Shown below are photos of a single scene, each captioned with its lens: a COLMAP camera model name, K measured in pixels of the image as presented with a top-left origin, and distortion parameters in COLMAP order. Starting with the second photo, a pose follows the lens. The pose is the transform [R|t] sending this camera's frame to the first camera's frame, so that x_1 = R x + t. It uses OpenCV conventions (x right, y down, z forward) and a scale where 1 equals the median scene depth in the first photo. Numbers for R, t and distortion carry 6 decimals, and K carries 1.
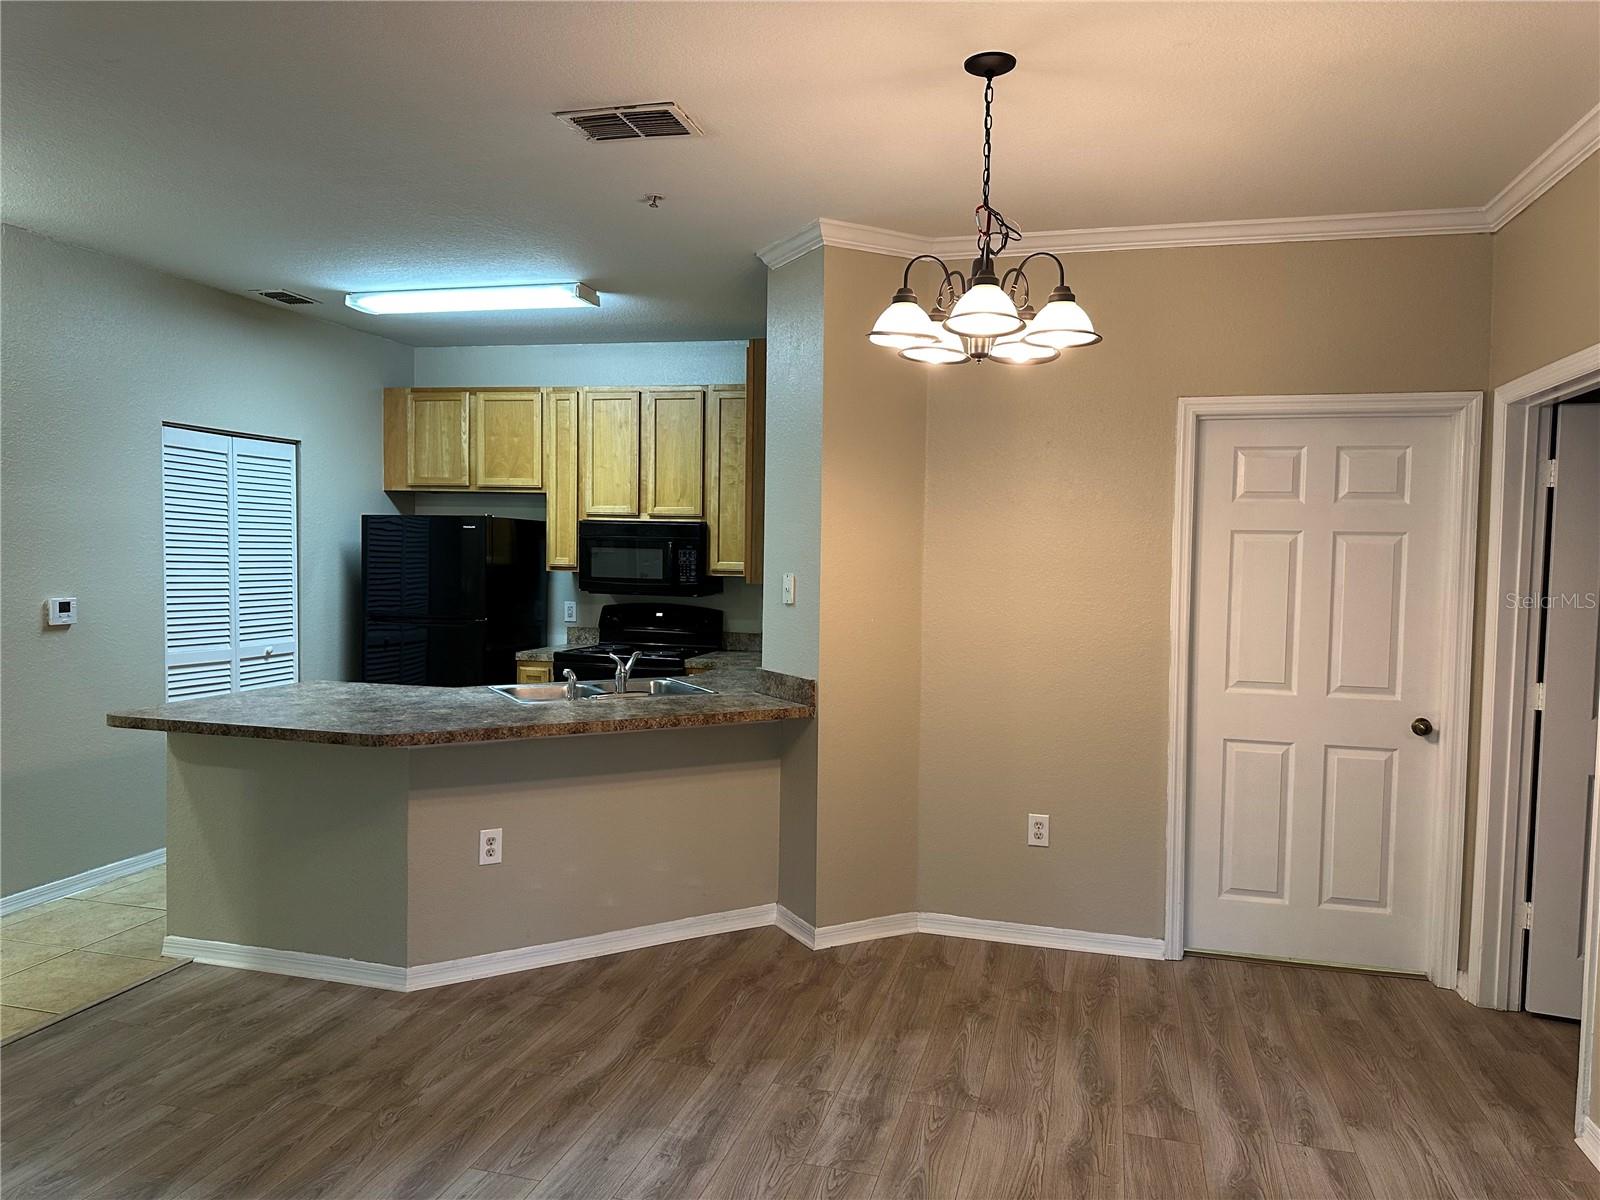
lens RADIAL K [[1139.6, 0, 800.0], [0, 1139.6, 600.0], [0, 0, 1]] dist [0.094376, -0.125310]
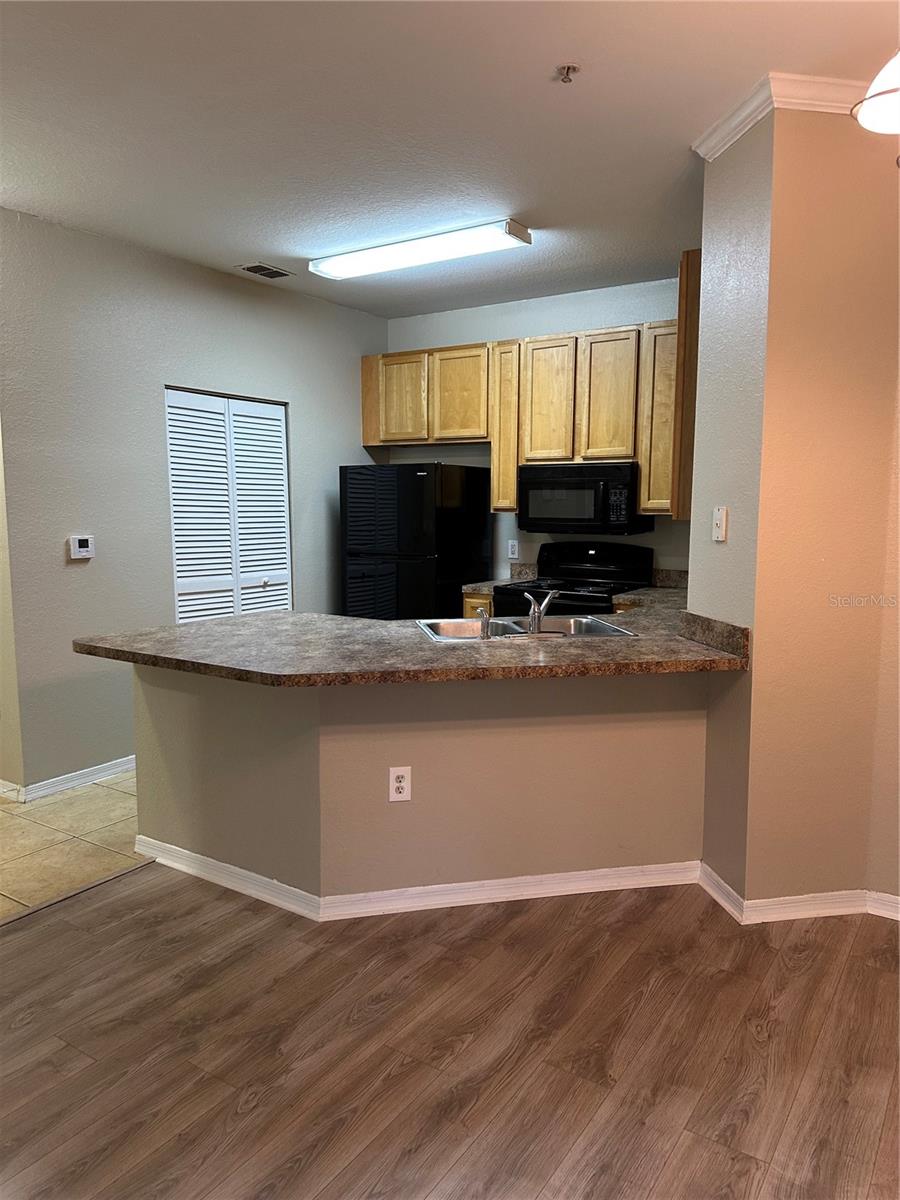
lens RADIAL K [[854.7, 0, 450.0], [0, 854.7, 600.0], [0, 0, 1]] dist [0.094376, -0.125310]
pose [[0.949712, 0.021545, -0.312384, 0.002085], [0.000101, 0.997609, 0.069112, 0.002864], [0.313126, -0.065668, 0.947439, 0.300084]]
